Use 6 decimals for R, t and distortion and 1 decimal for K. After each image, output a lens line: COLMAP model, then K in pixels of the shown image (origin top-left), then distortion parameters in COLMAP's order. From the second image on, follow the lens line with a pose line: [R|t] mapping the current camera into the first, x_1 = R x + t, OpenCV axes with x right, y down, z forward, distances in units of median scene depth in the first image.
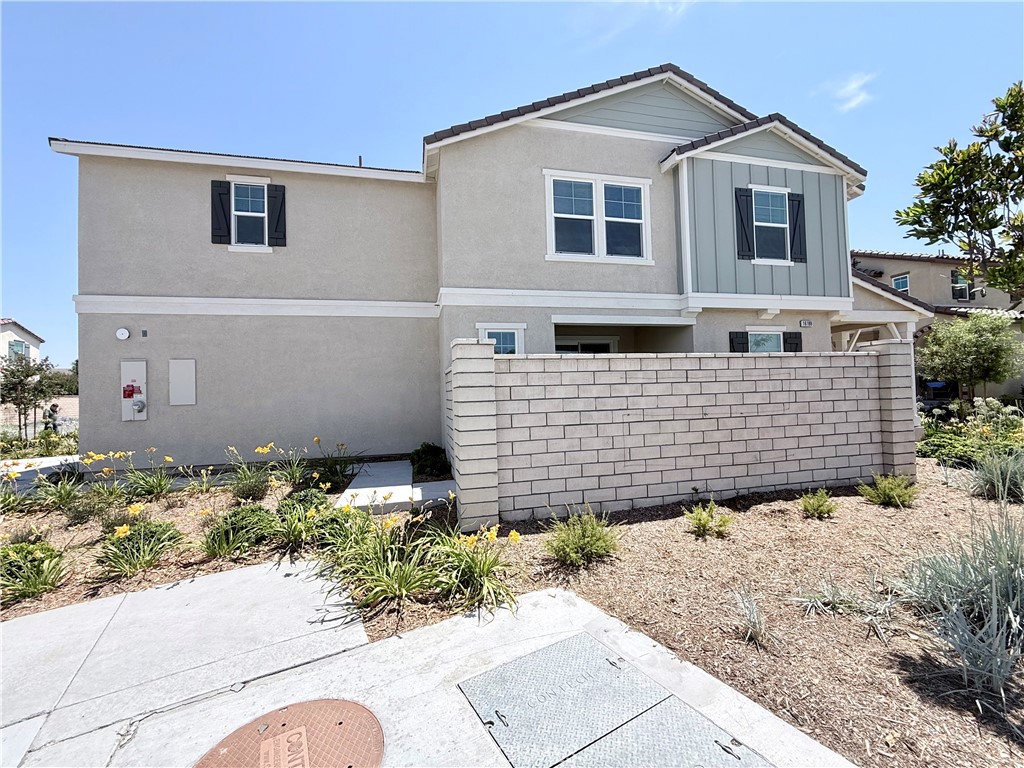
lens RADIAL K [[408.3, 0, 512.0], [0, 408.3, 384.0], [0, 0, 1]] dist [-0.000381, -0.000196]
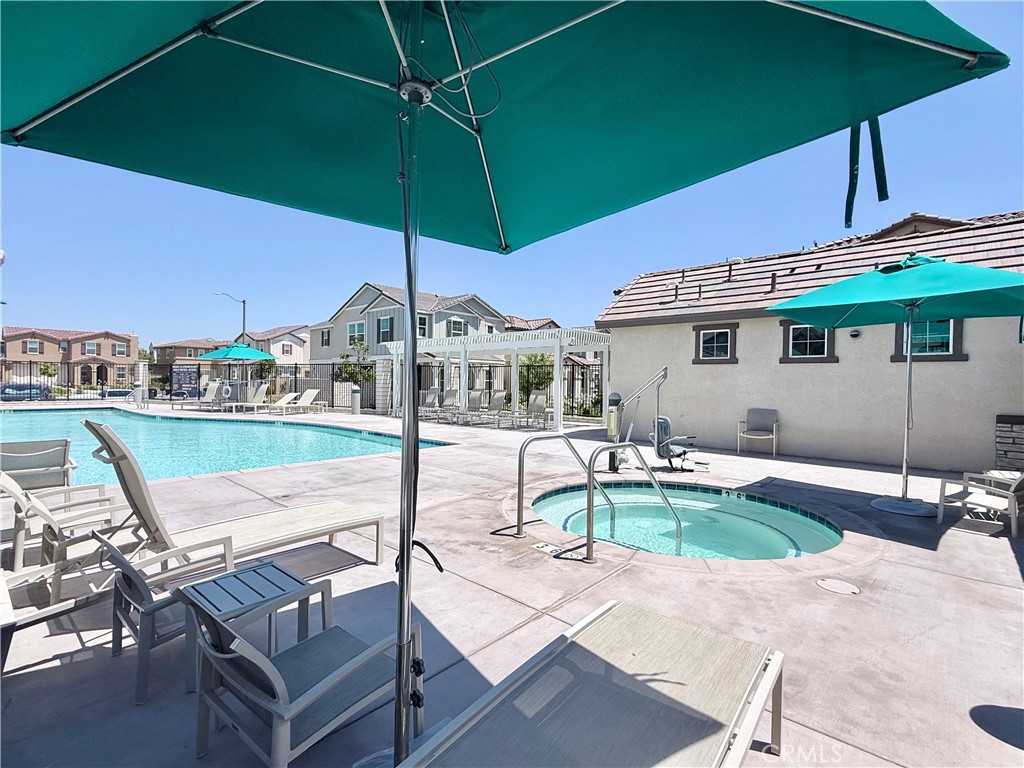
lens RADIAL K [[459.7, 0, 512.0], [0, 459.7, 384.0], [0, 0, 1]] dist [-0.000195, -0.000008]
pose [[0.601931, 0.035144, -0.797774, 3.887001], [-0.018053, 0.999375, 0.030404, -0.134586], [0.798344, -0.003898, 0.602189, -0.230088]]
